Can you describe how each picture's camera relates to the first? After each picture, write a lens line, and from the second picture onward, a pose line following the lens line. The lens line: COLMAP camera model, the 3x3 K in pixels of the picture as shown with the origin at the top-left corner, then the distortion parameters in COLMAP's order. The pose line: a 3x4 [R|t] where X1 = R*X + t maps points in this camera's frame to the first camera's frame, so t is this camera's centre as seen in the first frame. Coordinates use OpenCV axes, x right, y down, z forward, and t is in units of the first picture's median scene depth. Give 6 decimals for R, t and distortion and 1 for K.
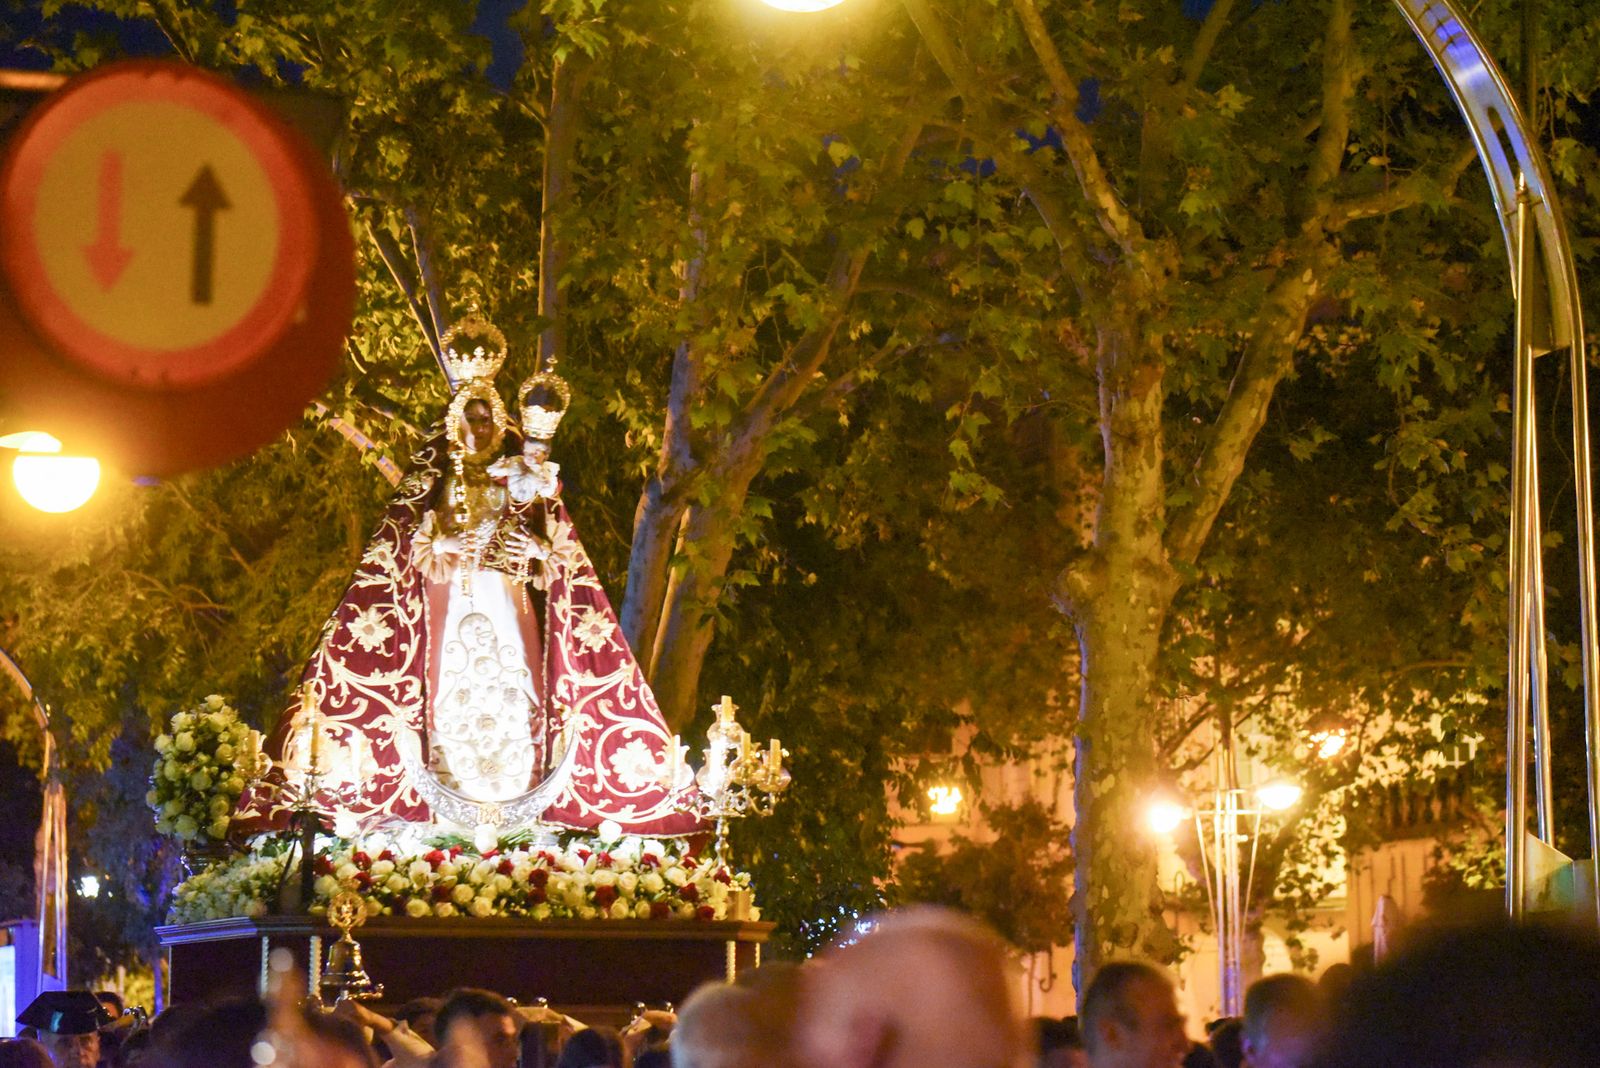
lens RADIAL K [[5182.6, 0, 800.0], [0, 5182.6, 534.0], [0, 0, 1]] dist [0.137592, 0.956209]
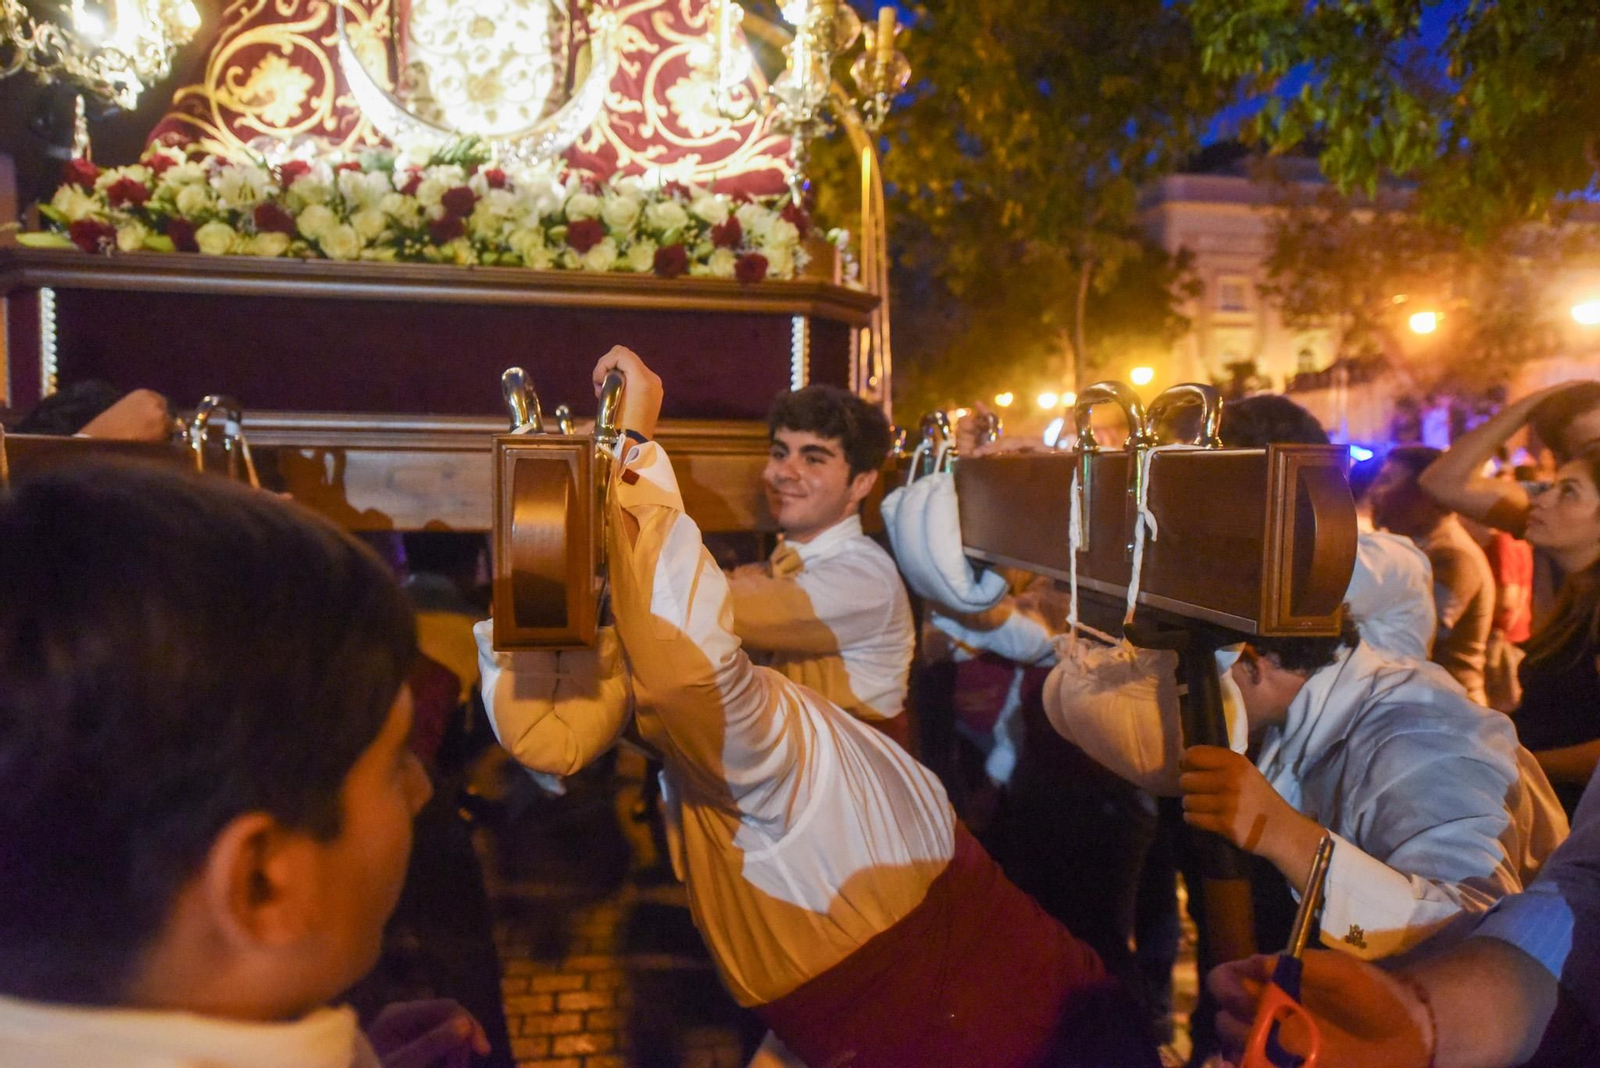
lens RADIAL K [[1058.6, 0, 793.7], [0, 1058.6, 544.6], [0, 0, 1]] dist [0.003768, 0.001209]
pose [[0.987746, 0.022893, -0.154382, 0.005477], [0.003680, 0.985492, 0.169679, 0.081279], [0.156027, -0.168168, 0.973332, 0.851949]]
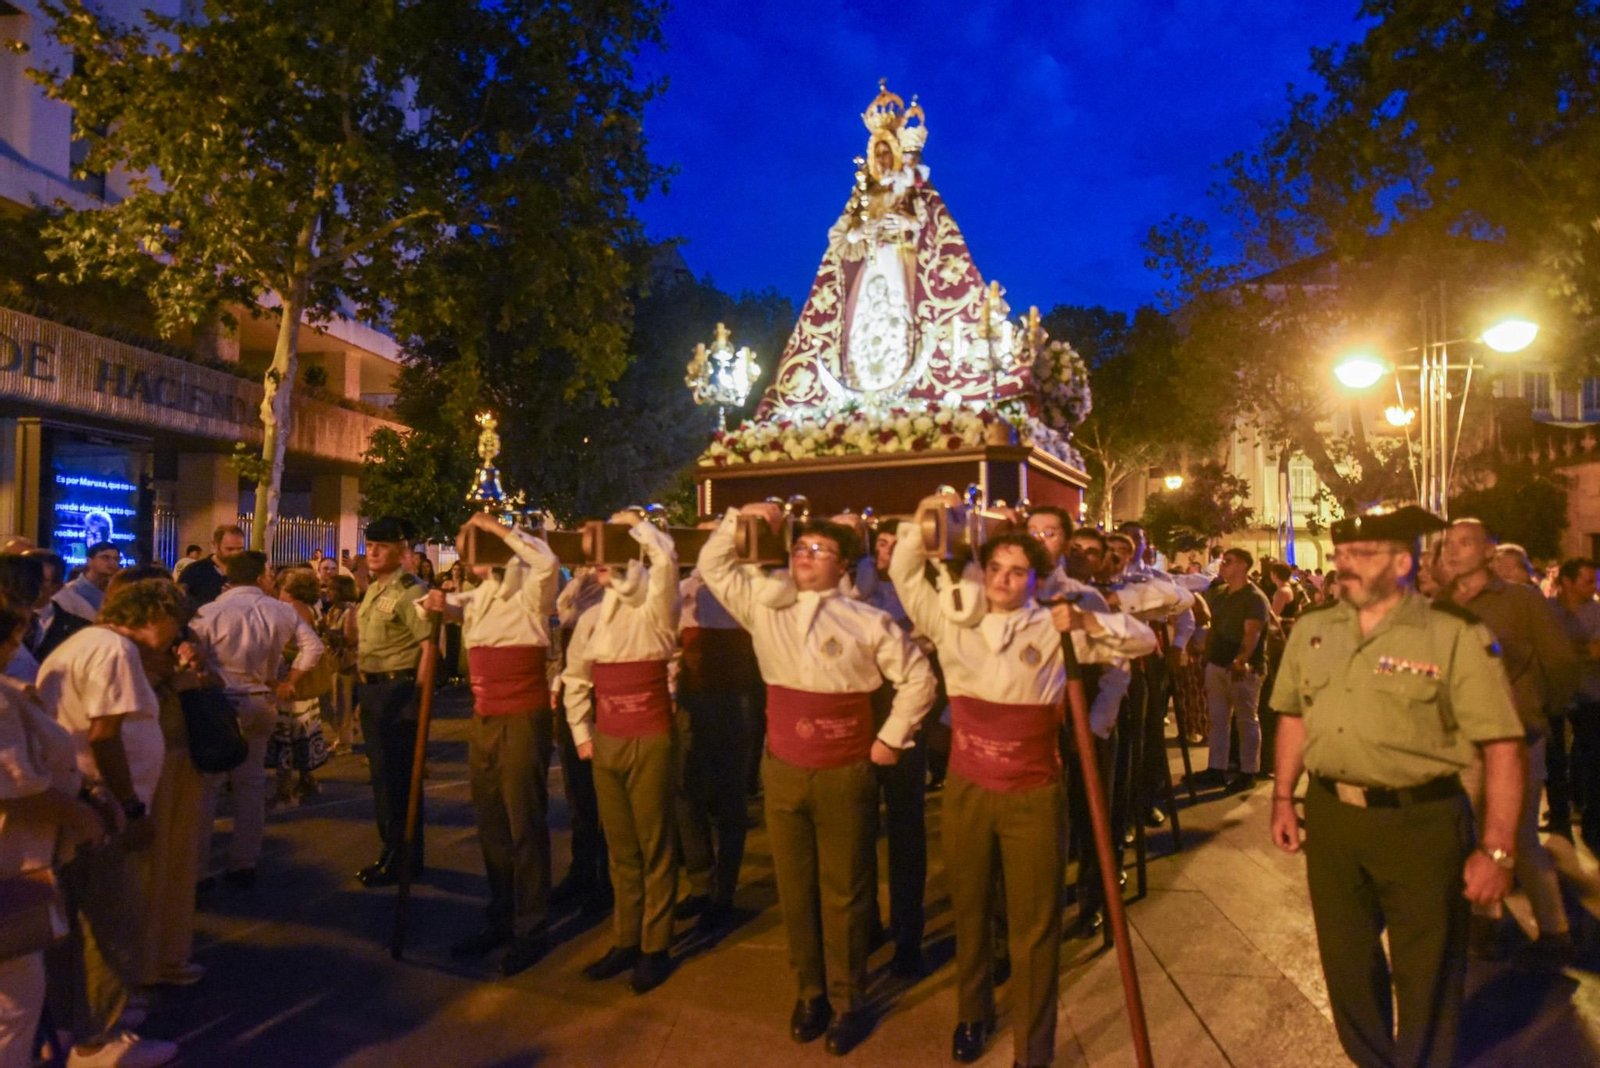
lens RADIAL K [[884.3, 0, 792.2], [0, 884.3, 545.1], [0, 0, 1]] dist [0.001962, 0.000297]
pose [[0.715735, -0.032245, -0.697627, 0.103211], [0.086521, 0.995332, 0.042762, 0.083216], [0.692991, -0.090966, 0.715184, 0.786507]]
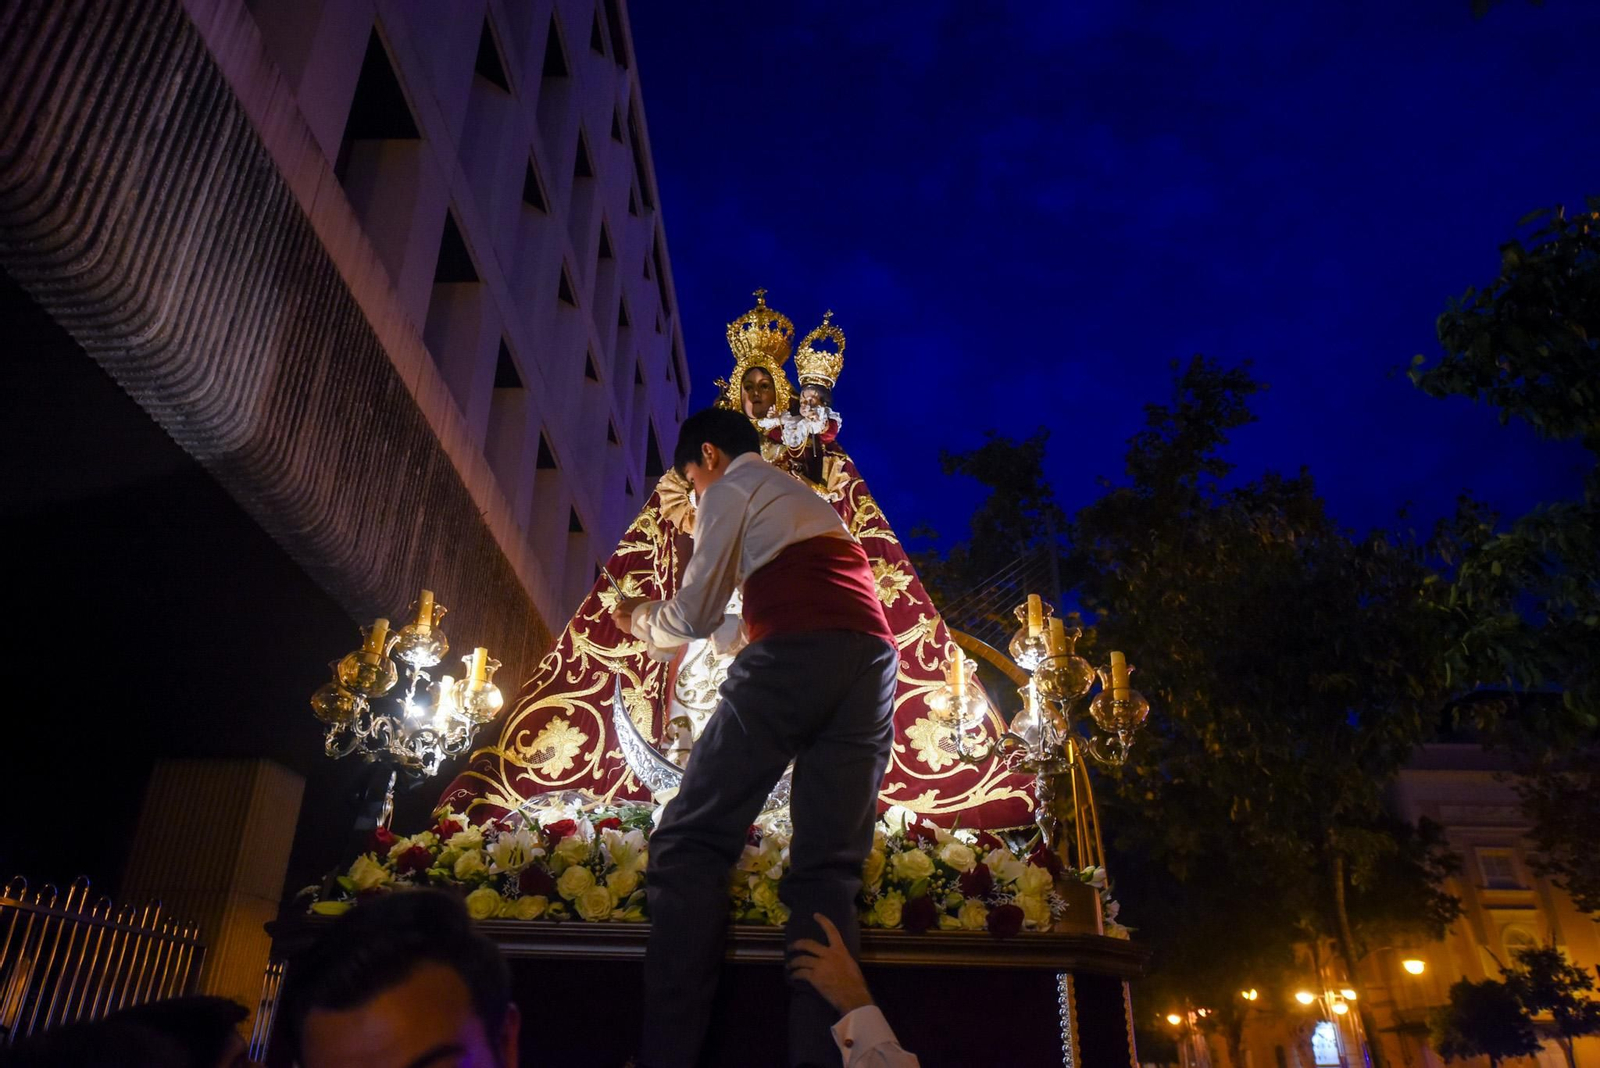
lens RADIAL K [[1058.6, 0, 793.7], [0, 1058.6, 544.6], [0, 0, 1]] dist [0.003768, 0.001209]
pose [[0.933974, -0.138094, -0.329579, 0.003056], [0.011412, 0.933367, -0.358743, 0.073811], [0.357158, 0.331296, 0.873316, 0.854283]]
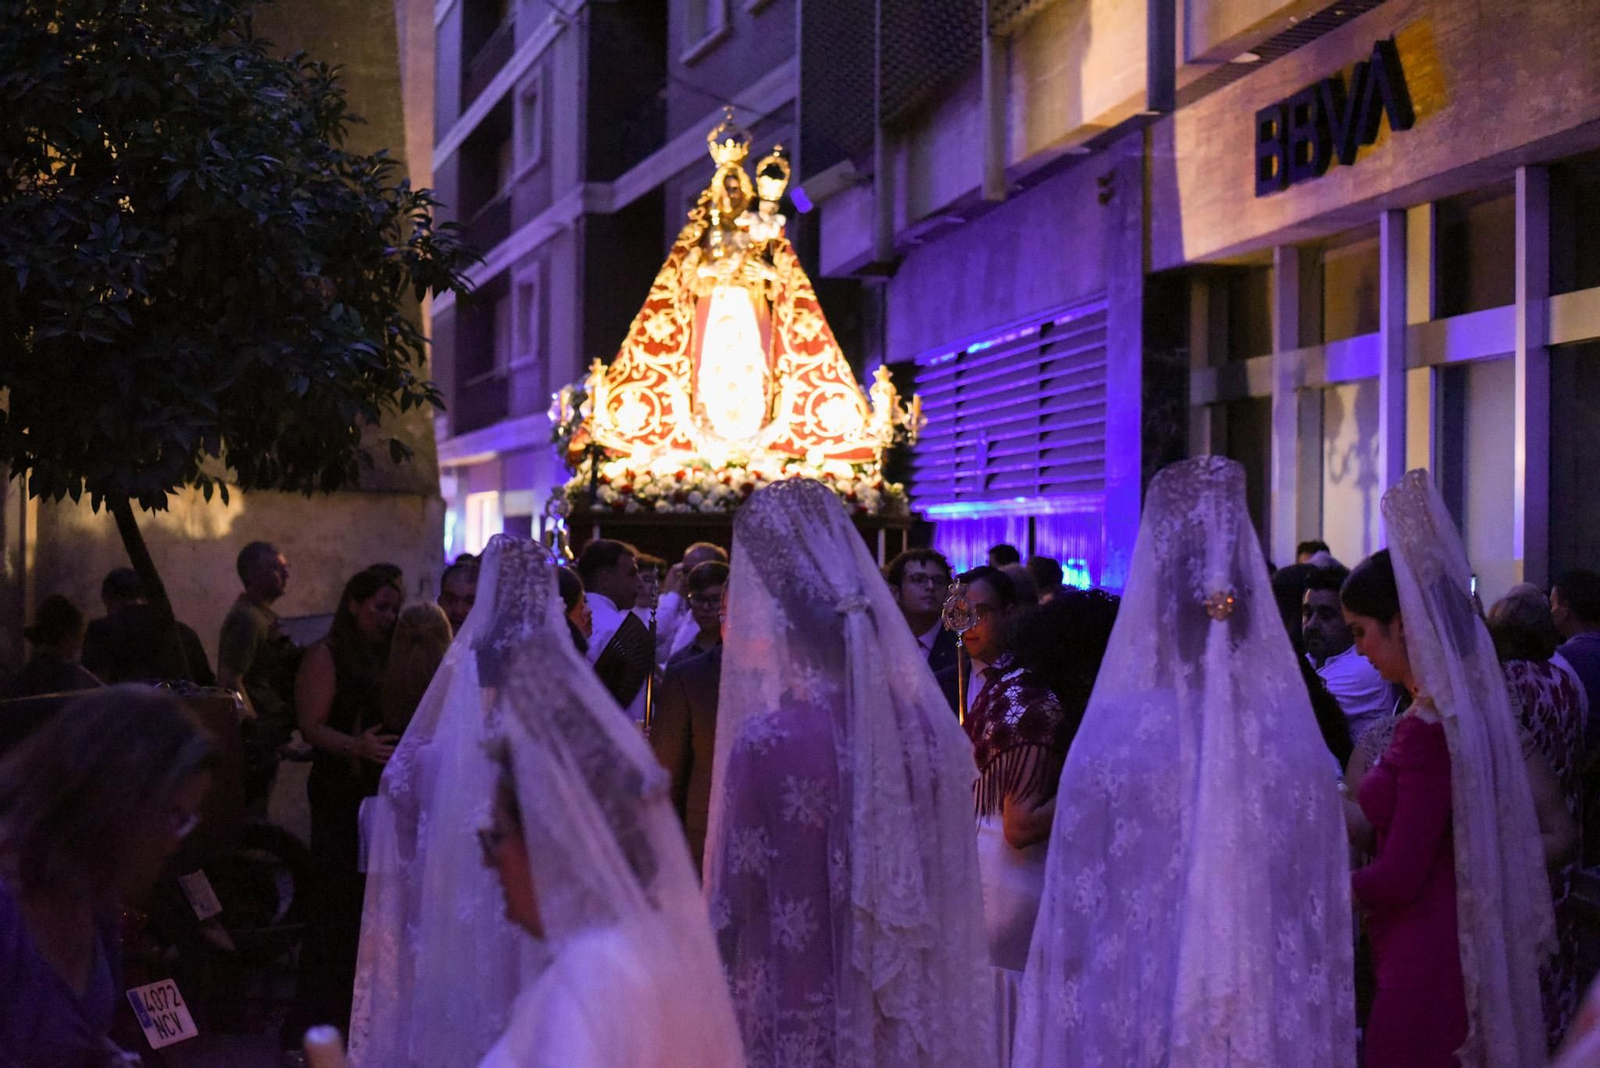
lens RADIAL K [[2333.1, 0, 800.0], [0, 2333.1, 534.0], [0, 0, 1]] dist [-0.074045, 0.045334]
pose [[0.980320, 0.001680, -0.197410, 0.093637], [0.012615, 0.997387, 0.071136, 0.030984], [0.197013, -0.072226, 0.977737, 0.332312]]
